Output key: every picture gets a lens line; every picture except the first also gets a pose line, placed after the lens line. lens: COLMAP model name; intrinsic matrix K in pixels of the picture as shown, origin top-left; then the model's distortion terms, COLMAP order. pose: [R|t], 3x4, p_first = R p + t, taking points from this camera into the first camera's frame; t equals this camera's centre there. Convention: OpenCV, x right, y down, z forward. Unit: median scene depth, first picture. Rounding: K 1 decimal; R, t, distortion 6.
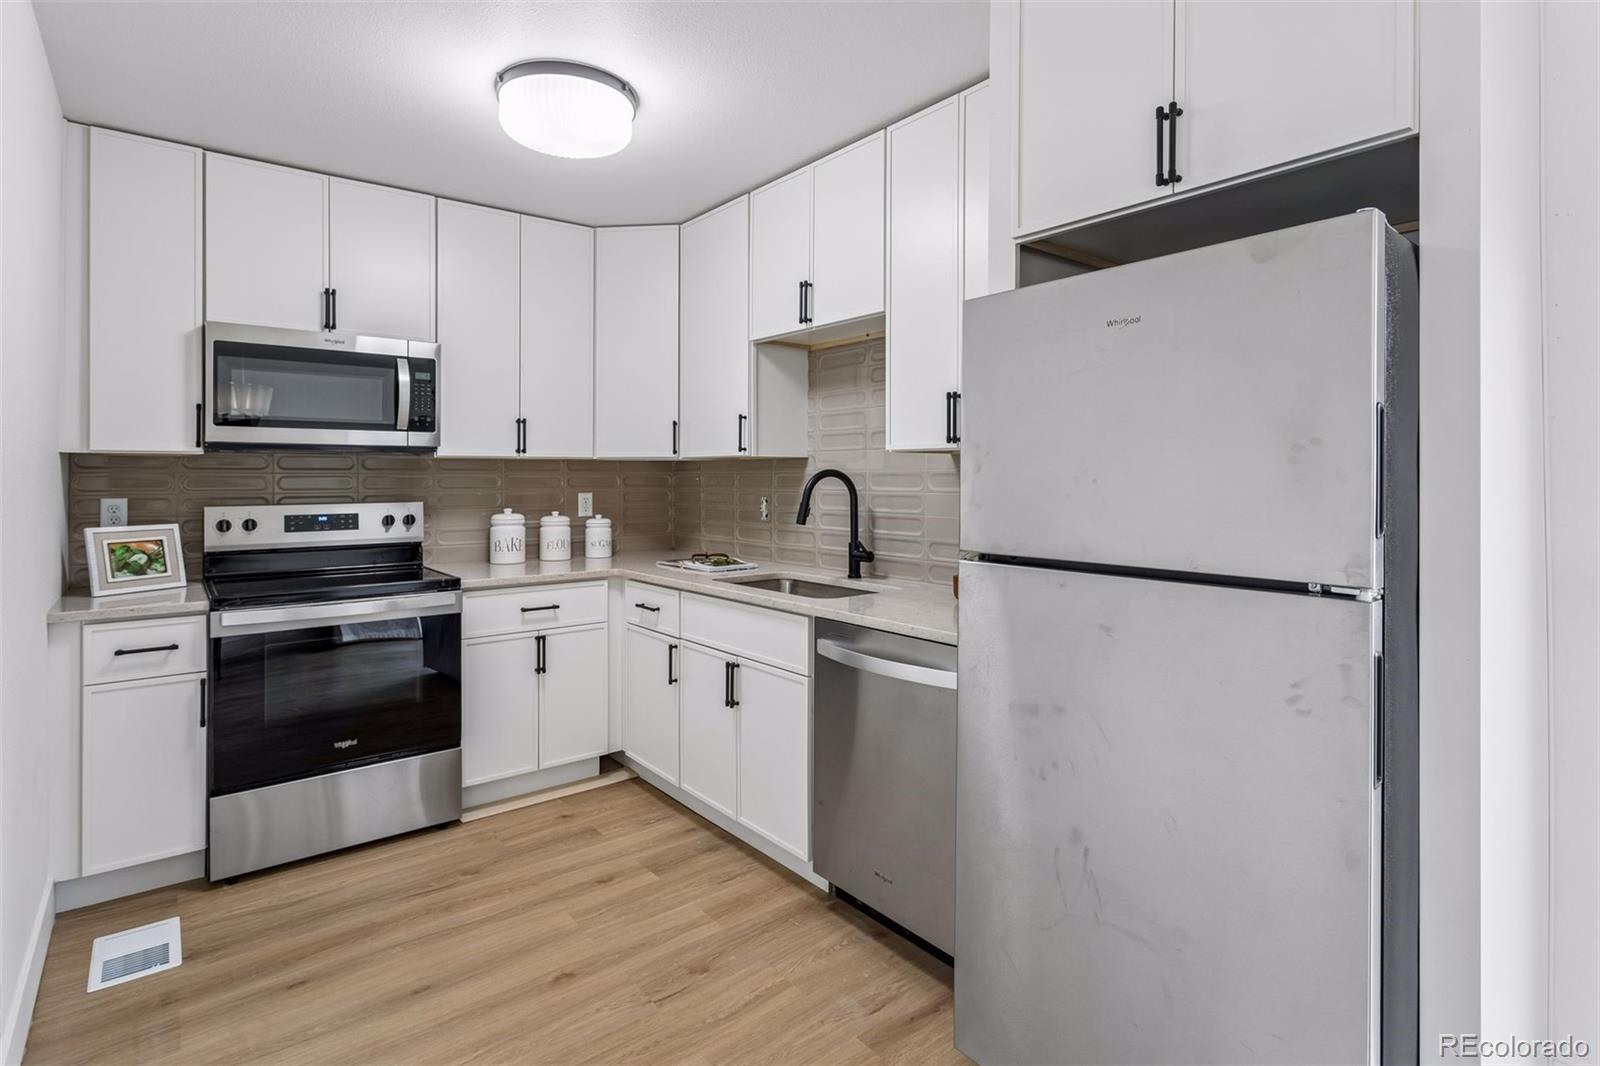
lens RADIAL K [[778.0, 0, 772.2], [0, 778.0, 475.8], [0, 0, 1]] dist [0.028625, 0.000365]
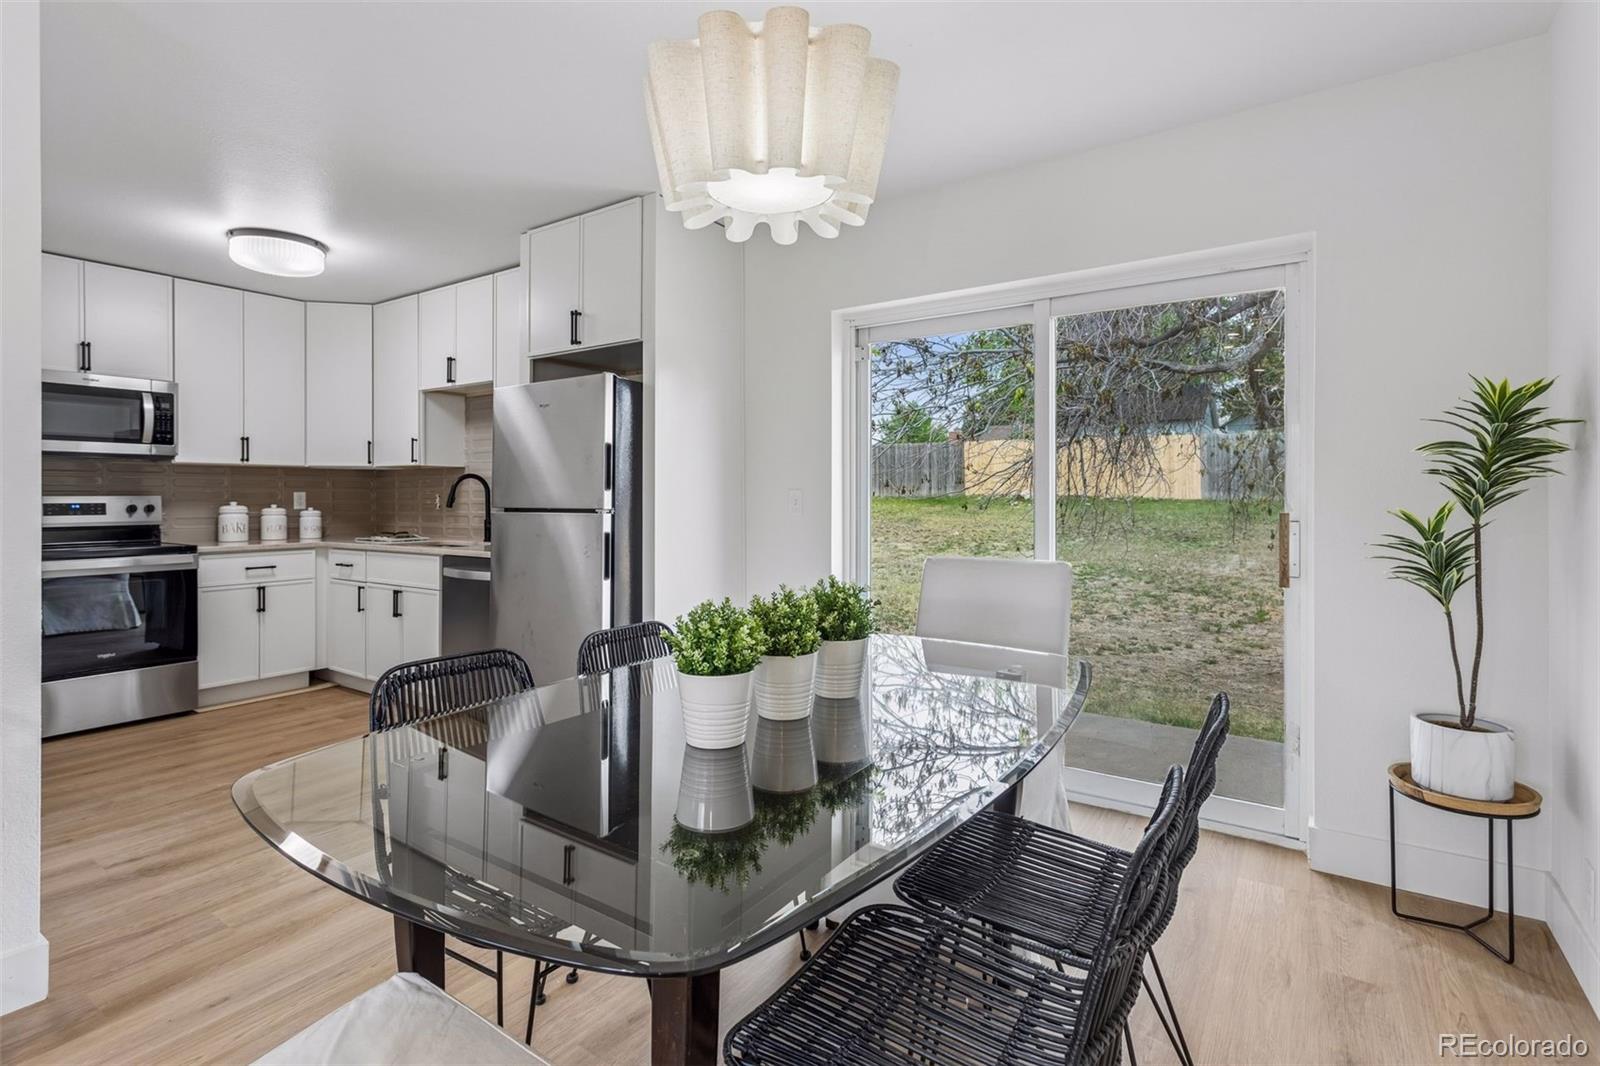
lens RADIAL K [[778.0, 0, 778.8], [0, 778.0, 498.1], [0, 0, 1]] dist [0.028625, 0.000365]
pose [[0.958605, -0.000324, 0.284740, 0.220869], [0.000120, 1.000000, 0.000733, 0.040915], [-0.284741, -0.000668, 0.958604, -0.715666]]
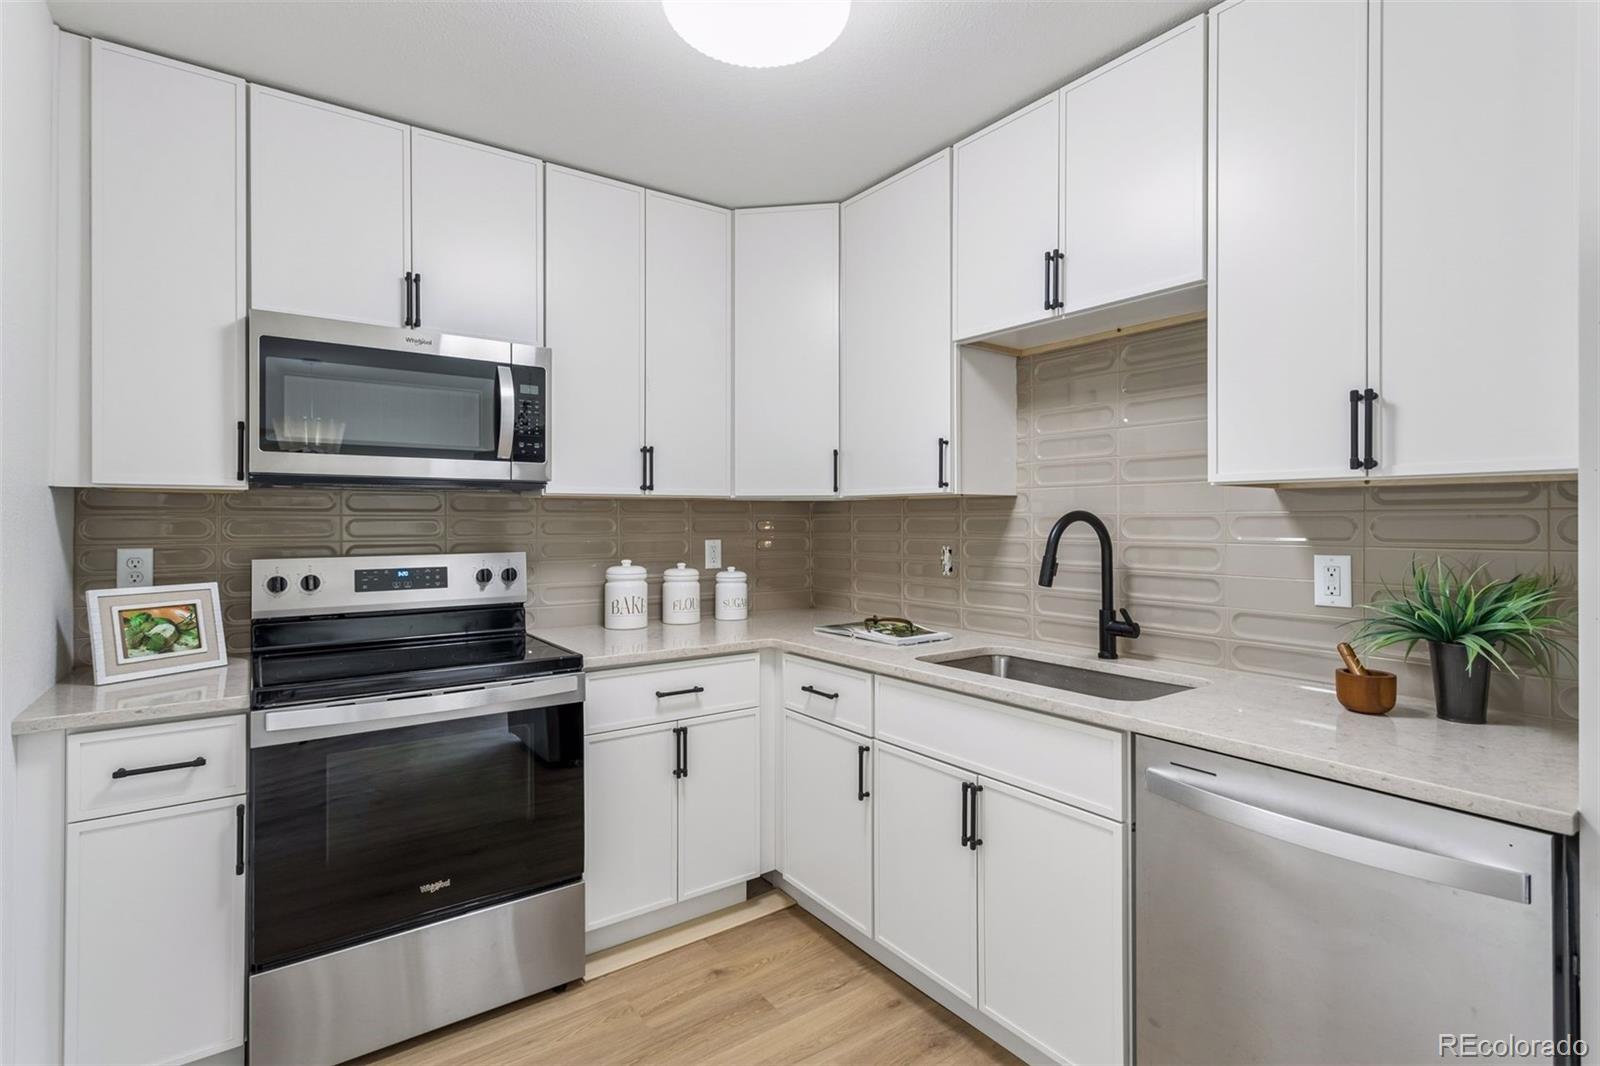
lens RADIAL K [[778.0, 0, 806.8], [0, 778.0, 519.3], [0, 0, 1]] dist [0.028625, 0.000365]
pose [[0.999423, 0.000665, -0.033954, -0.152343], [-0.000636, 0.999999, 0.000857, -0.000392], [0.033954, -0.000835, 0.999423, 0.248273]]
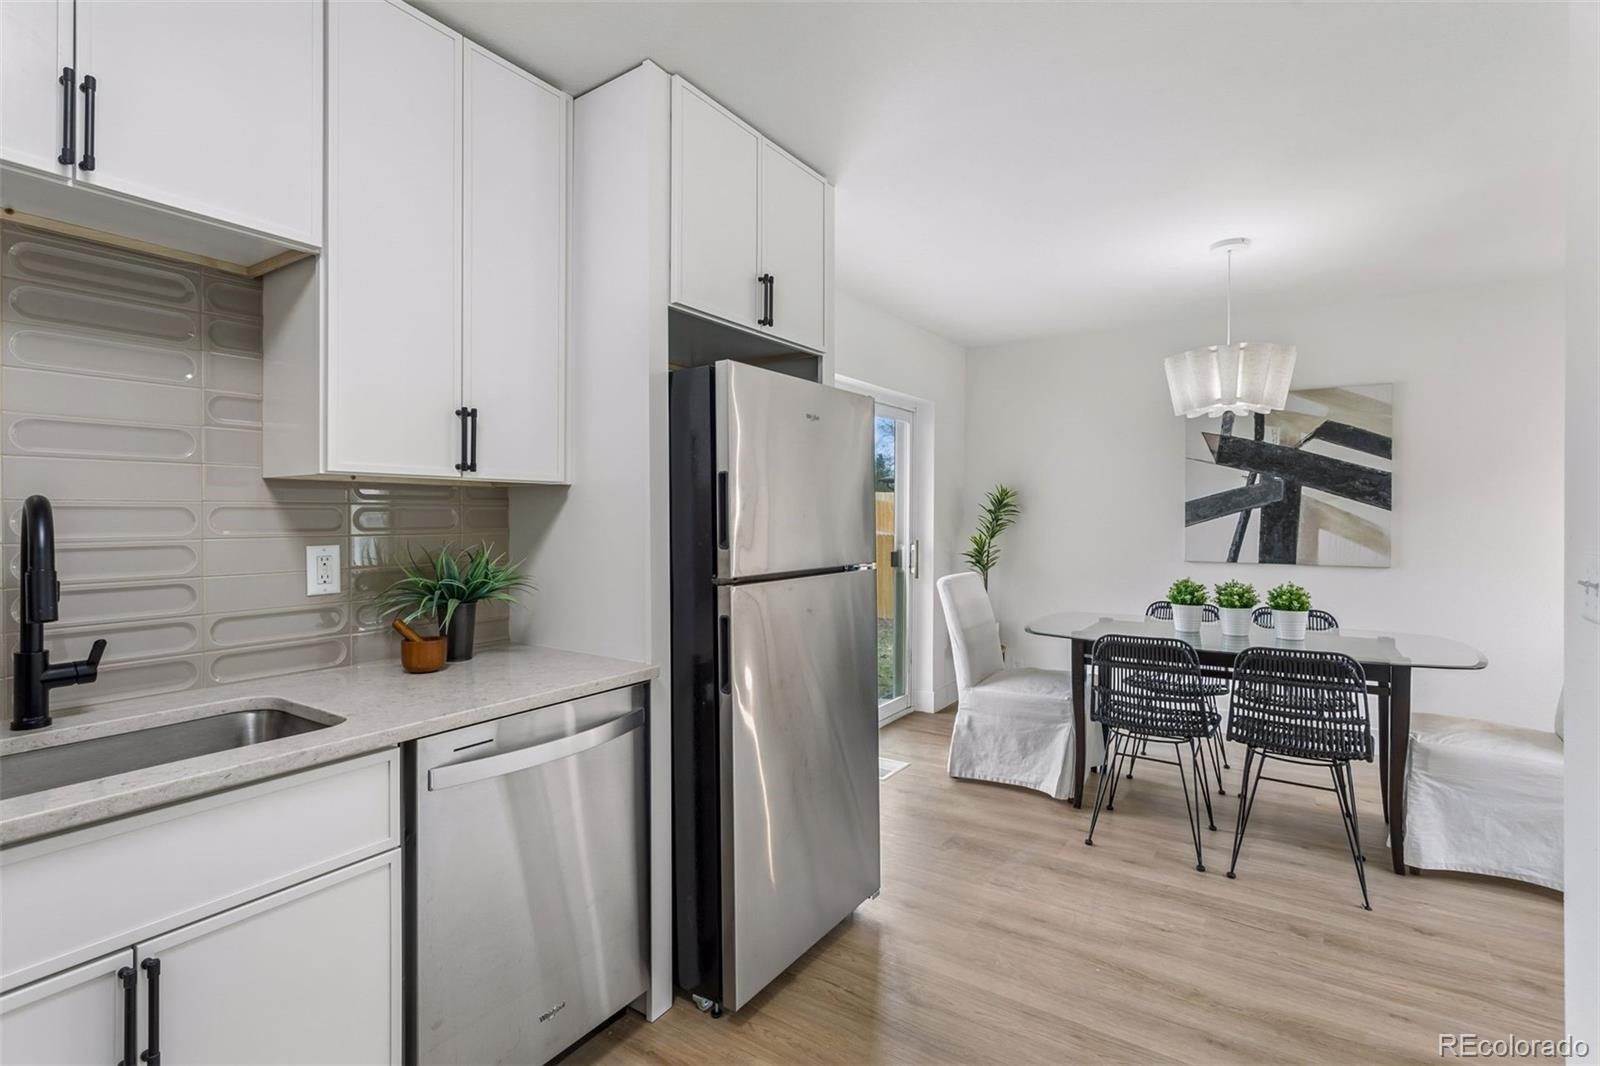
lens RADIAL K [[778.0, 0, 794.2], [0, 778.0, 514.7], [0, 0, 1]] dist [0.028625, 0.000365]
pose [[-0.297665, 0.000603, 0.954670, -0.485651], [-0.001460, 0.999998, -0.001087, 0.002933], [-0.954669, -0.001717, -0.297664, 0.695955]]
